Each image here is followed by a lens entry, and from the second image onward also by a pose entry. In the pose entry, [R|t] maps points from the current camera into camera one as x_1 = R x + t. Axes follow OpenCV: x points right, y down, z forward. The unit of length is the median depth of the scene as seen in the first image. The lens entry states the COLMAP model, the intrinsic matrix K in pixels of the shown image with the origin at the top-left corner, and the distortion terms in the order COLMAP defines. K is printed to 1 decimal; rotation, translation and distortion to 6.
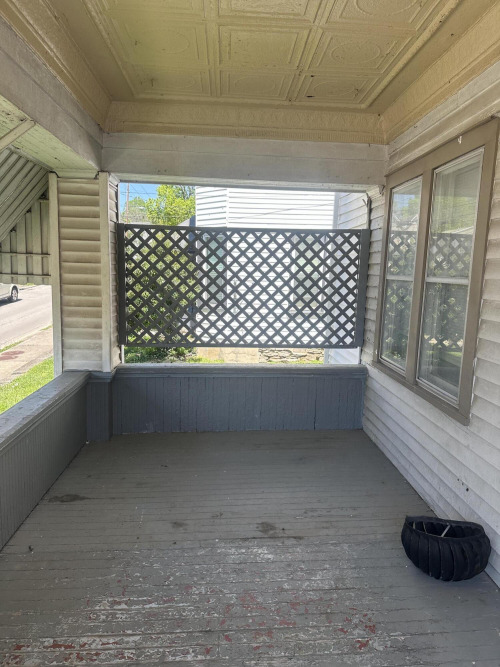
lens RADIAL K [[464.6, 0, 250.0], [0, 464.6, 333.5], [0, 0, 1]] dist [0.052640, -0.001476]
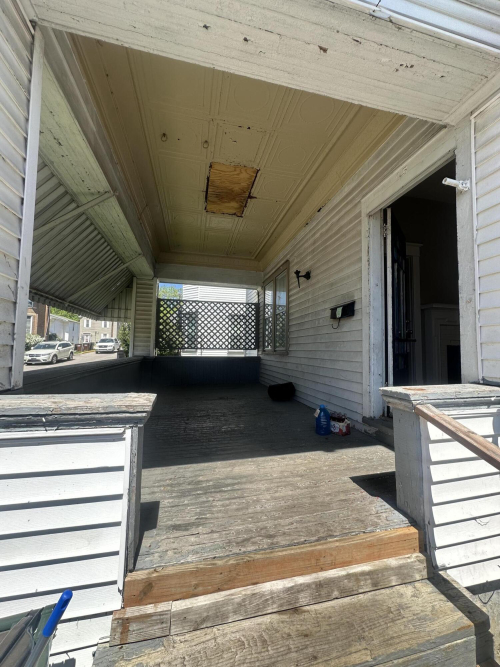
lens RADIAL K [[267.1, 0, 250.0], [0, 267.1, 333.5], [0, 0, 1]] dist [-0.004173, 0.000407]
pose [[0.986056, -0.000107, 0.166412, -0.038971], [0.033811, 0.979271, -0.199713, 0.240974], [-0.162941, 0.202555, 0.965620, -0.390740]]
